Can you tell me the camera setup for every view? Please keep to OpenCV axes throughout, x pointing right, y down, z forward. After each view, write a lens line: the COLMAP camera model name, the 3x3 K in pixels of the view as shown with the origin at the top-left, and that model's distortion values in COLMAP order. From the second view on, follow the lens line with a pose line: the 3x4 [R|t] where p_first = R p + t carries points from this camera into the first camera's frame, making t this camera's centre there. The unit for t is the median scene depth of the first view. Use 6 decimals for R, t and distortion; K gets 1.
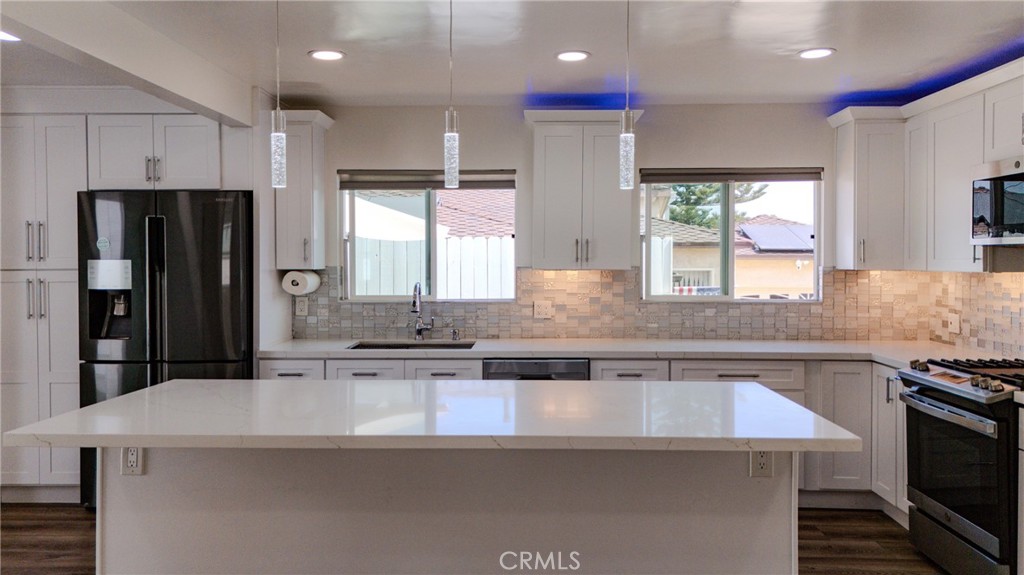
lens RADIAL K [[744.6, 0, 499.9], [0, 744.6, 283.8], [0, 0, 1]] dist [0.048845, -0.049680]
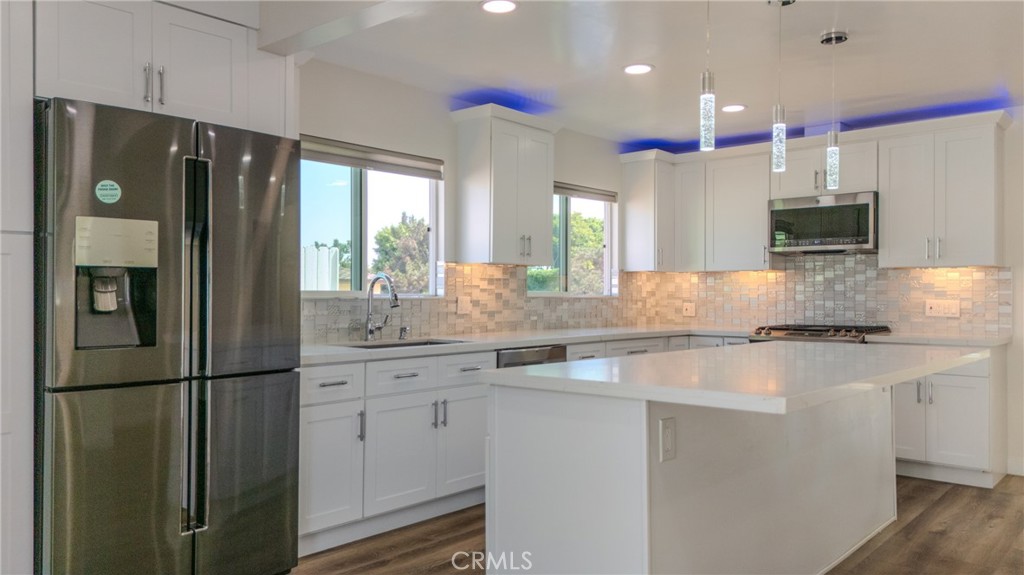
lens RADIAL K [[744.6, 0, 499.9], [0, 744.6, 283.8], [0, 0, 1]] dist [0.048845, -0.049680]
pose [[0.663214, 0.011355, 0.748343, -0.661240], [0.020721, 0.999223, -0.033525, 0.040727], [-0.748143, 0.037741, 0.662464, 0.303807]]
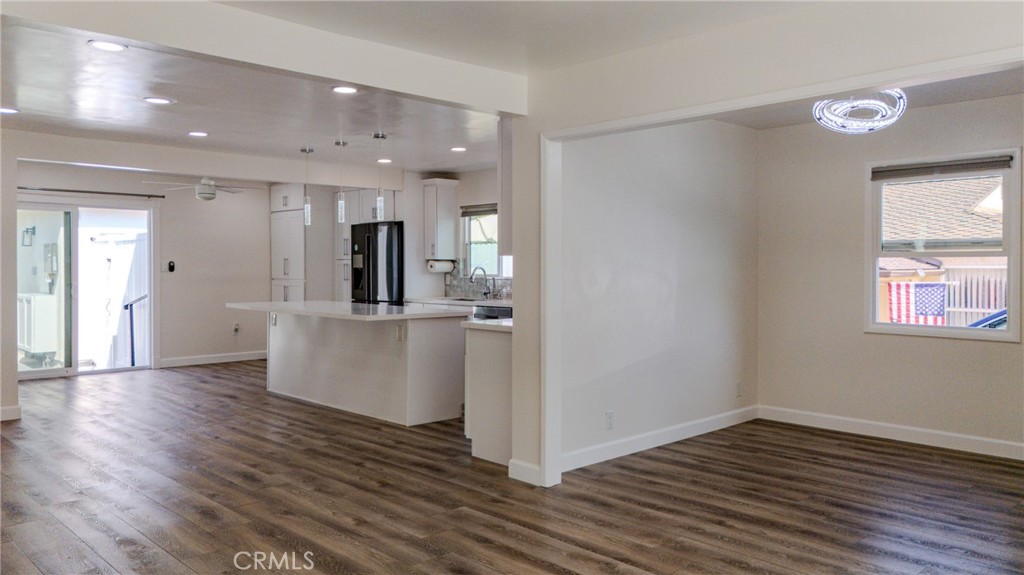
lens RADIAL K [[752.7, 0, 519.0], [0, 752.7, 287.8], [0, 0, 1]] dist [0.045759, -0.053493]
pose [[0.707204, 0.021398, -0.706685, 1.229983], [-0.022197, 0.999721, 0.008058, 0.032775], [0.706661, 0.009987, 0.707482, -0.228445]]
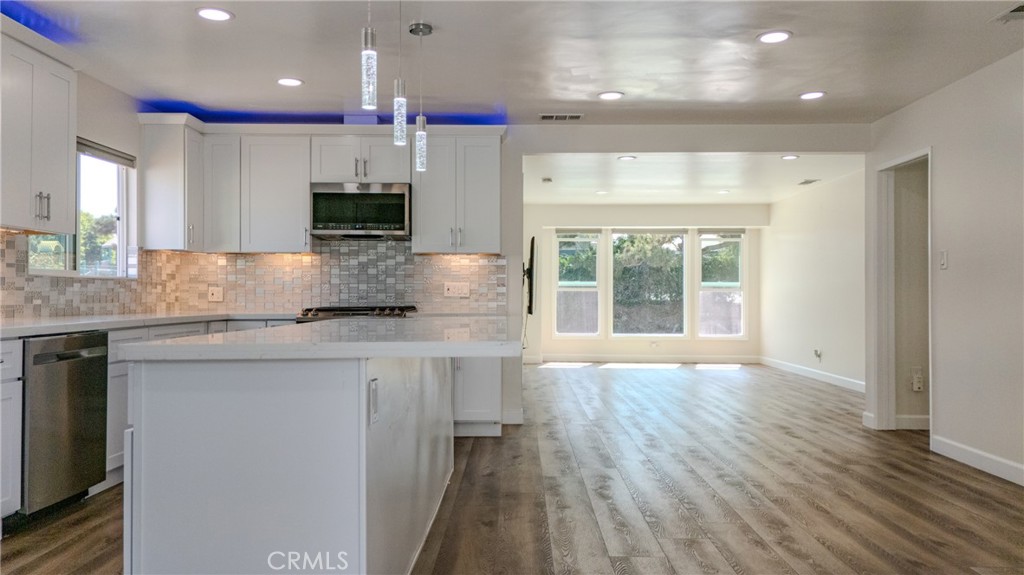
lens RADIAL K [[752.7, 0, 519.0], [0, 752.7, 287.8], [0, 0, 1]] dist [0.045759, -0.053493]
pose [[-0.006536, 0.007568, 0.999950, -0.687460], [0.027727, 0.999588, -0.007384, 0.061426], [-0.999594, 0.027678, -0.006743, 0.446557]]
